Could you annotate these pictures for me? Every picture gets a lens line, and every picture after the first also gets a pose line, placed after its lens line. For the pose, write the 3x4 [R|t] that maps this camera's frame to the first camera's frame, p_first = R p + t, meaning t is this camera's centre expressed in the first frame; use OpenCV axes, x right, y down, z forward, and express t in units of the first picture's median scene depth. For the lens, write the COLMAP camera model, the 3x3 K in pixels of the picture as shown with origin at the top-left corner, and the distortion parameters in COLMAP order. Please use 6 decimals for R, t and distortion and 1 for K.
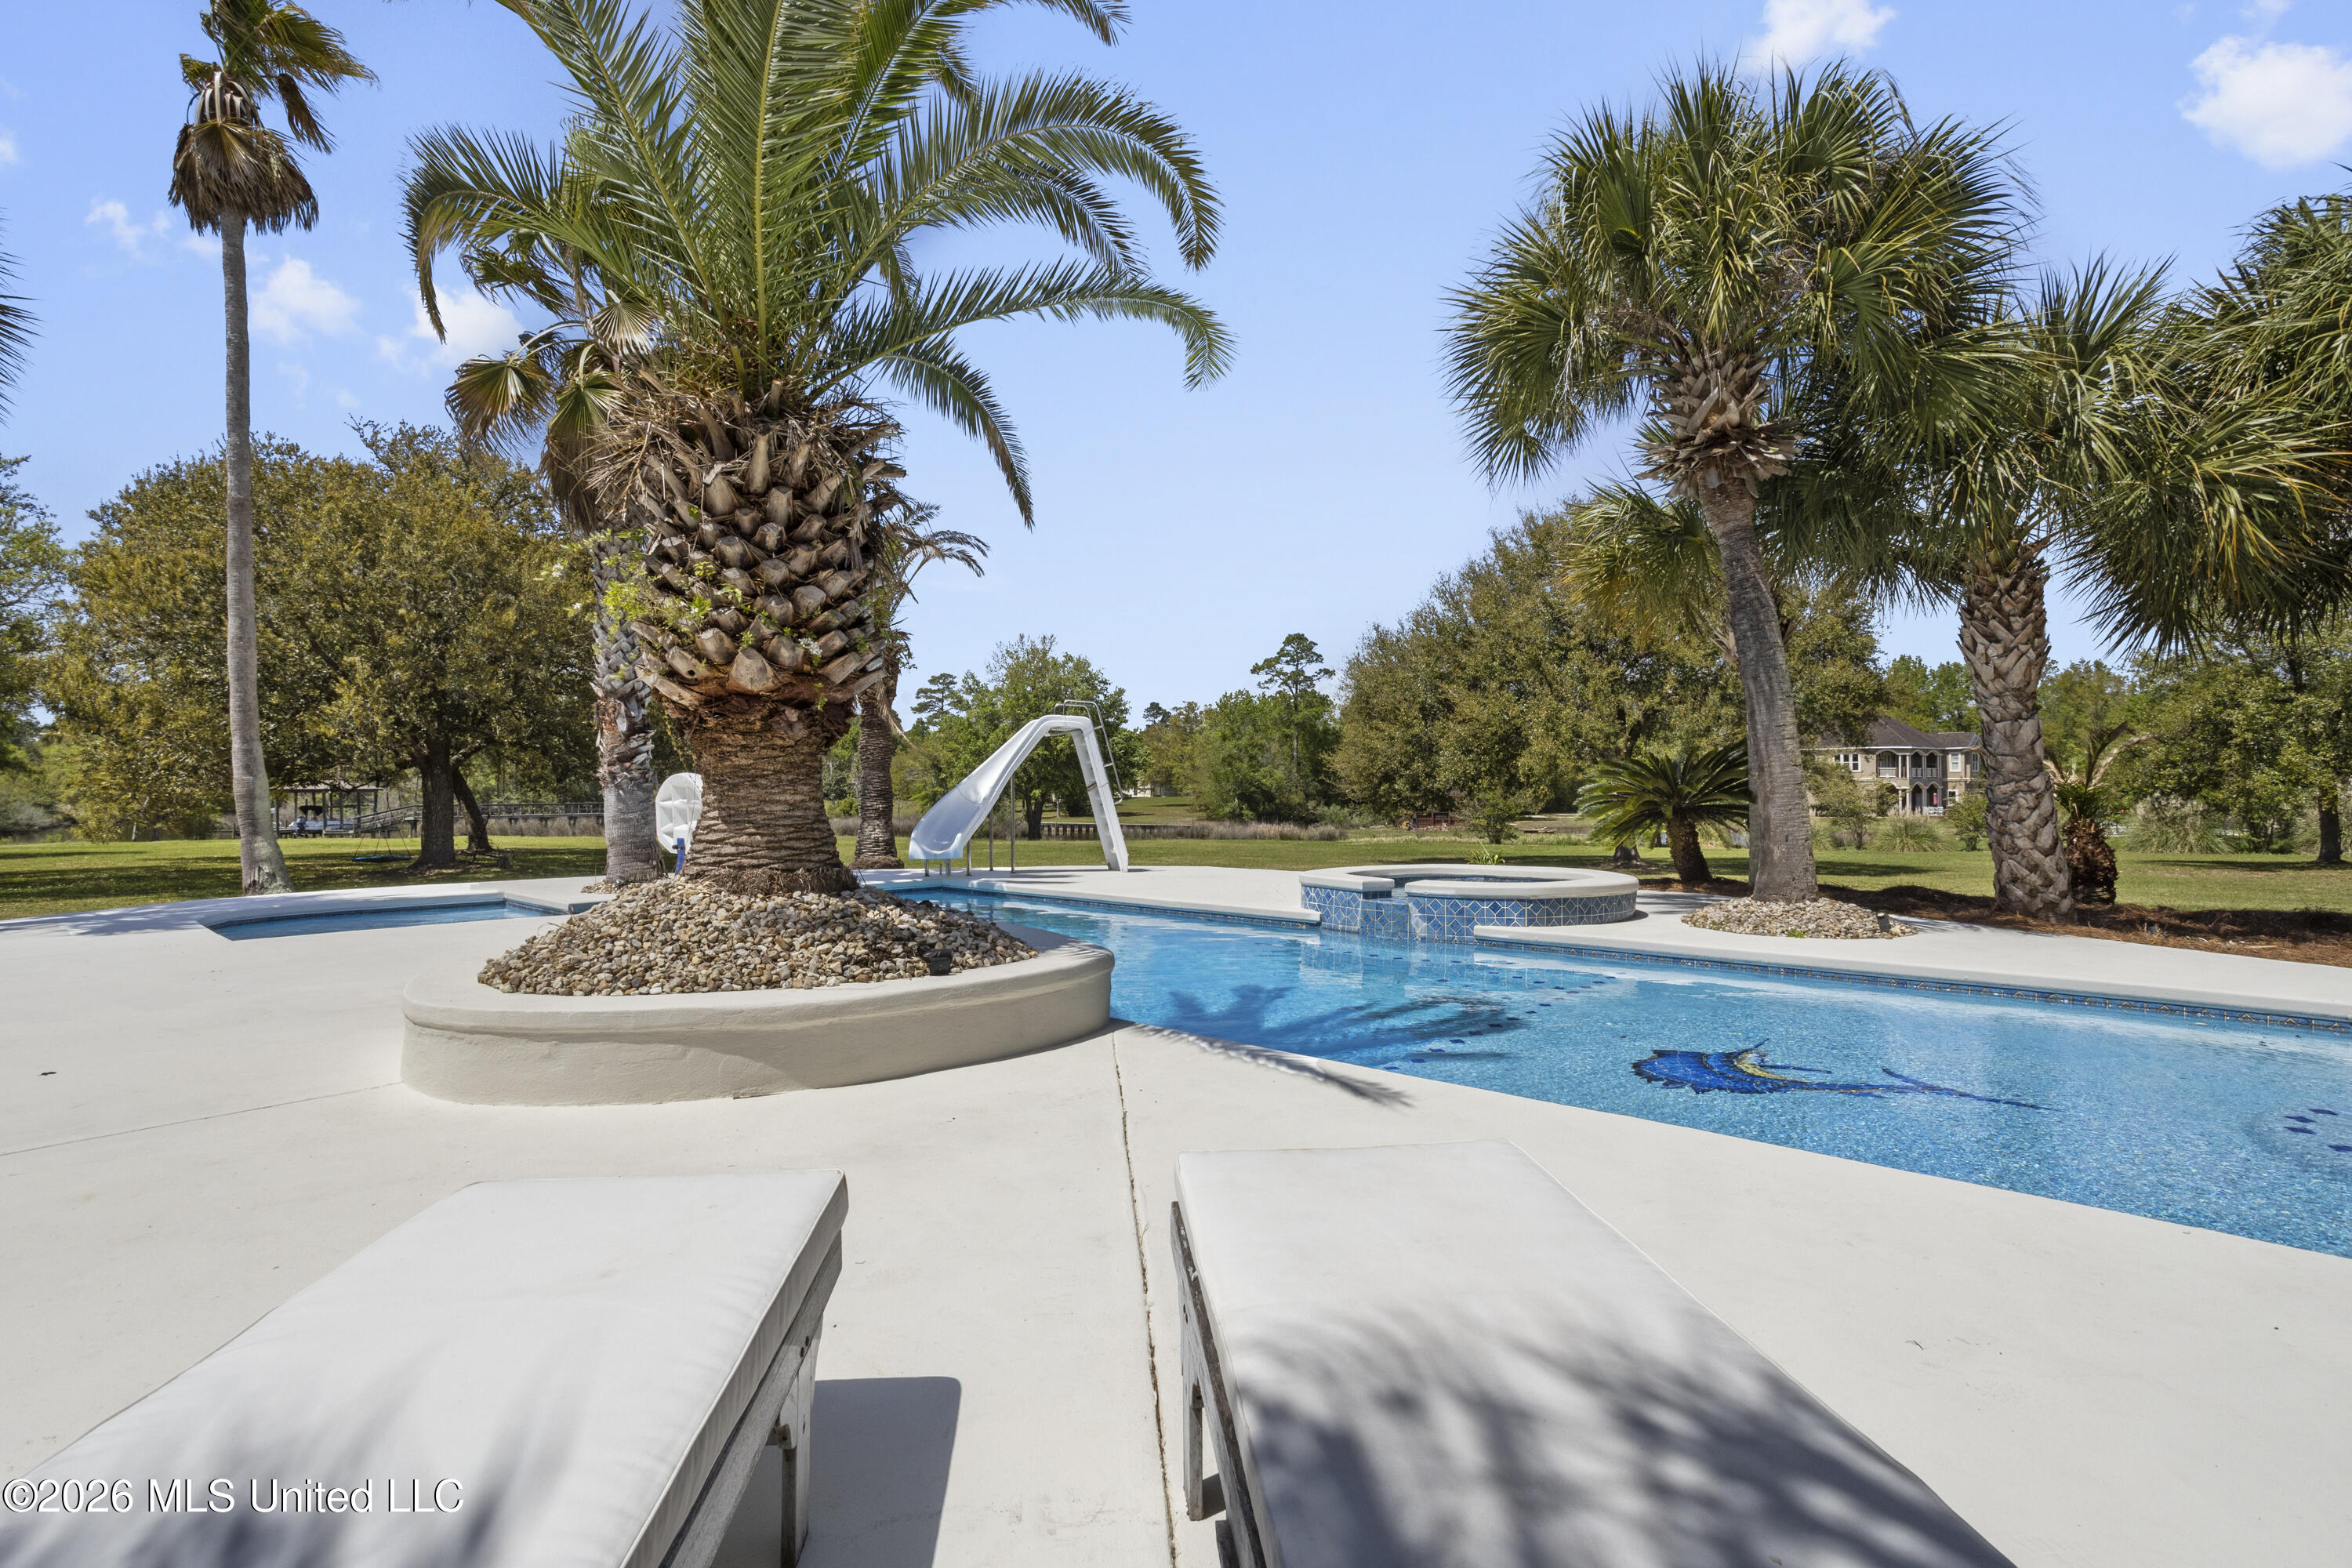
lens RADIAL K [[1134.3, 0, 1171.0], [0, 1134.3, 771.4], [0, 0, 1]] dist [-0.058324, 0.040512]
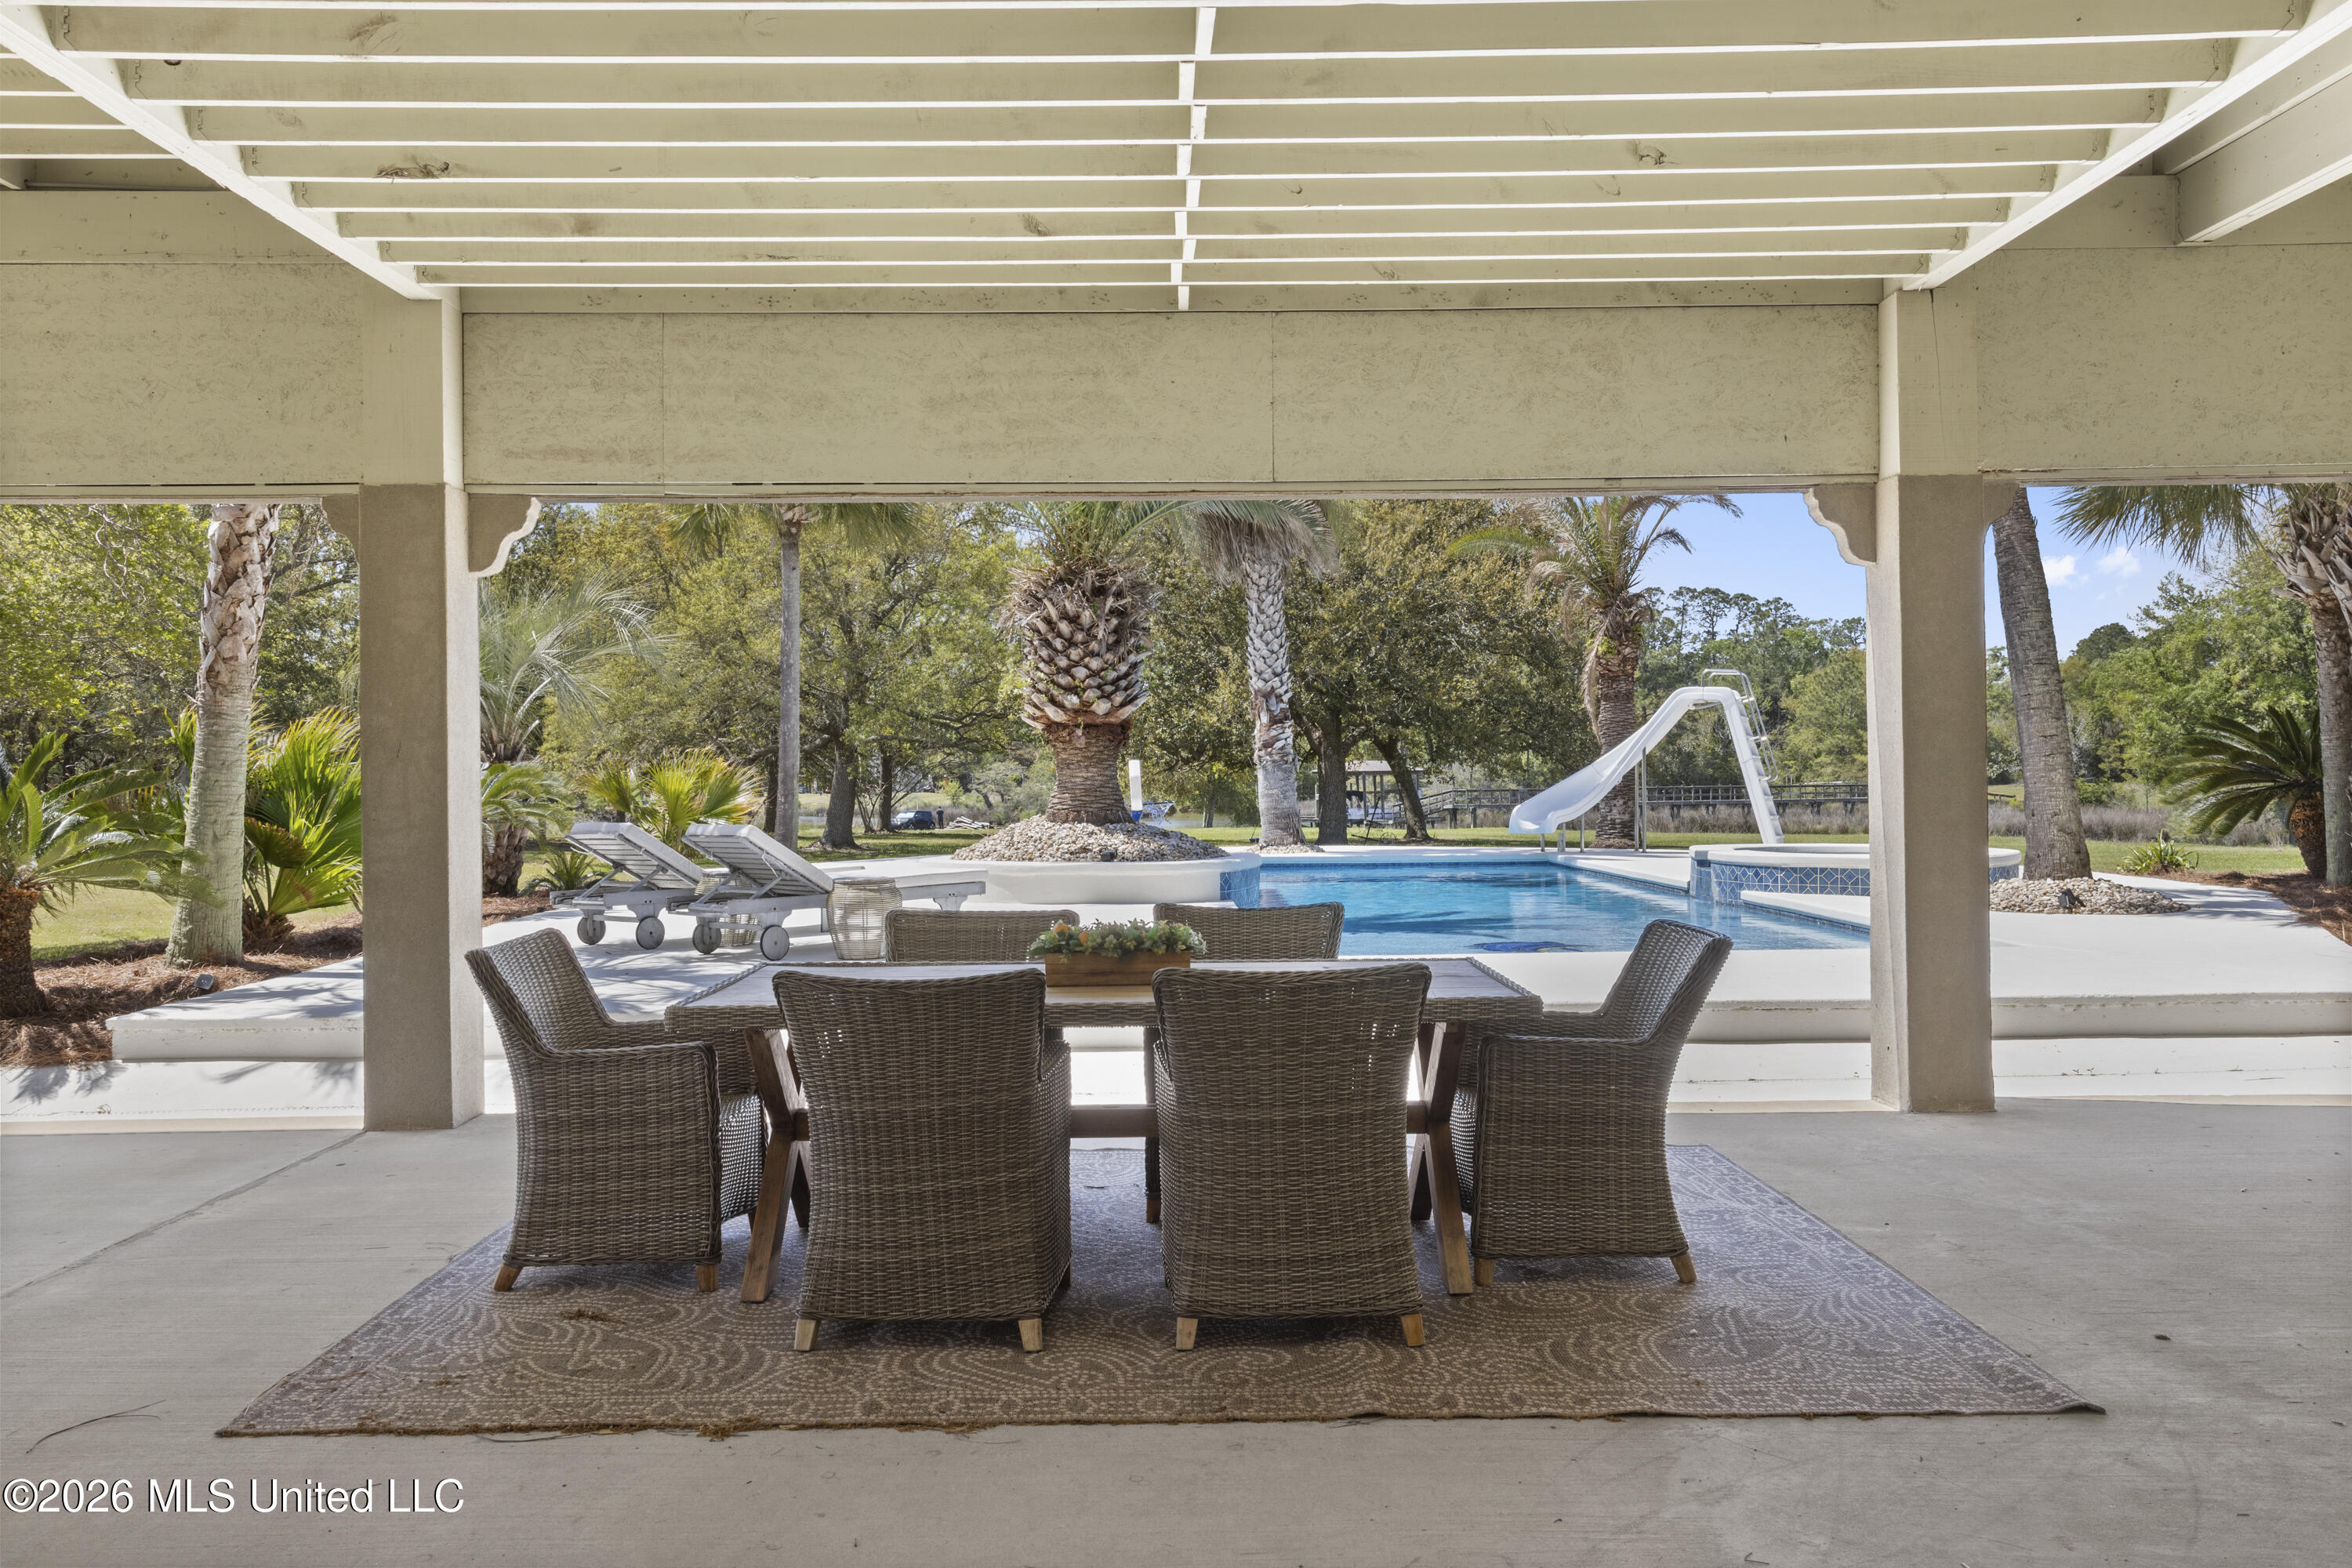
lens RADIAL K [[1768.9, 0, 1150.9], [0, 1768.9, 811.8], [0, 0, 1]] dist [-0.030950, 0.059186]
pose [[0.693347, 0.010899, -0.720521, 1.087560], [0.018221, 0.999301, 0.032651, -0.004994], [0.720373, -0.035767, 0.692664, -0.580763]]
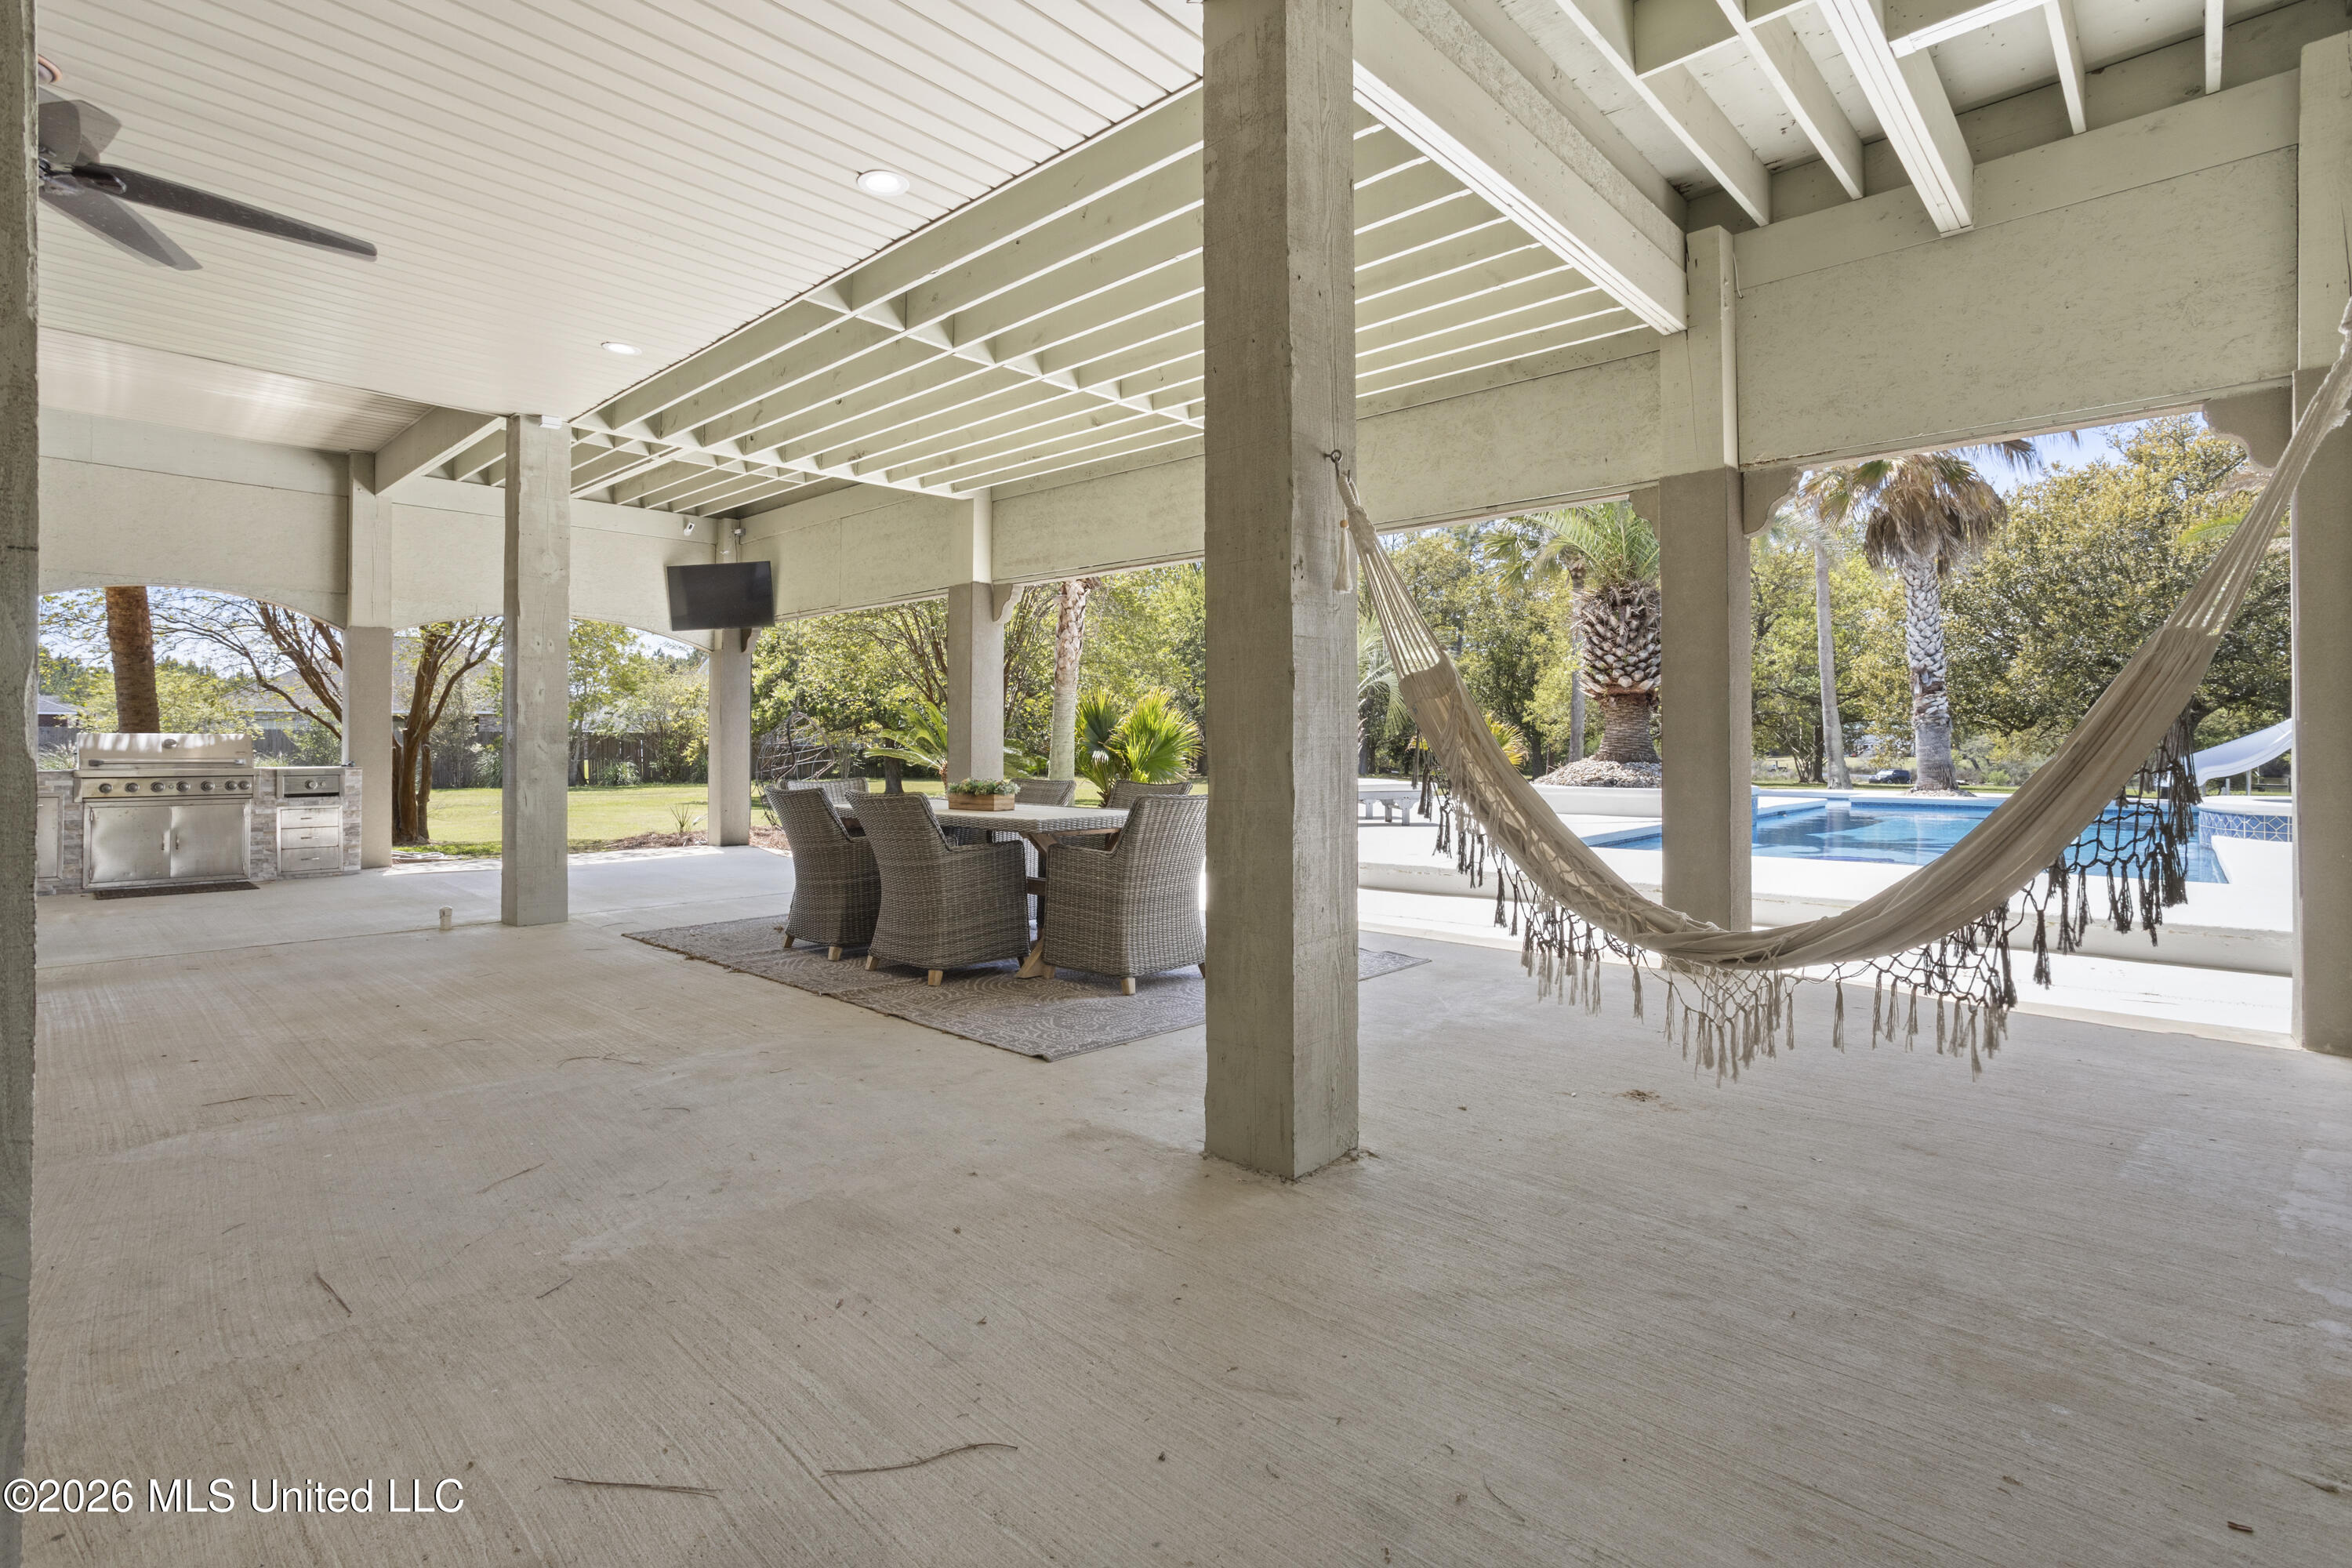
lens RADIAL K [[1134.3, 0, 1171.0], [0, 1134.3, 771.4], [0, 0, 1]] dist [-0.058324, 0.040512]
pose [[0.017943, 0.024772, -0.999532, 1.390244], [0.014099, 0.999587, 0.025026, 0.025758], [0.999740, -0.014542, 0.017586, -0.101744]]
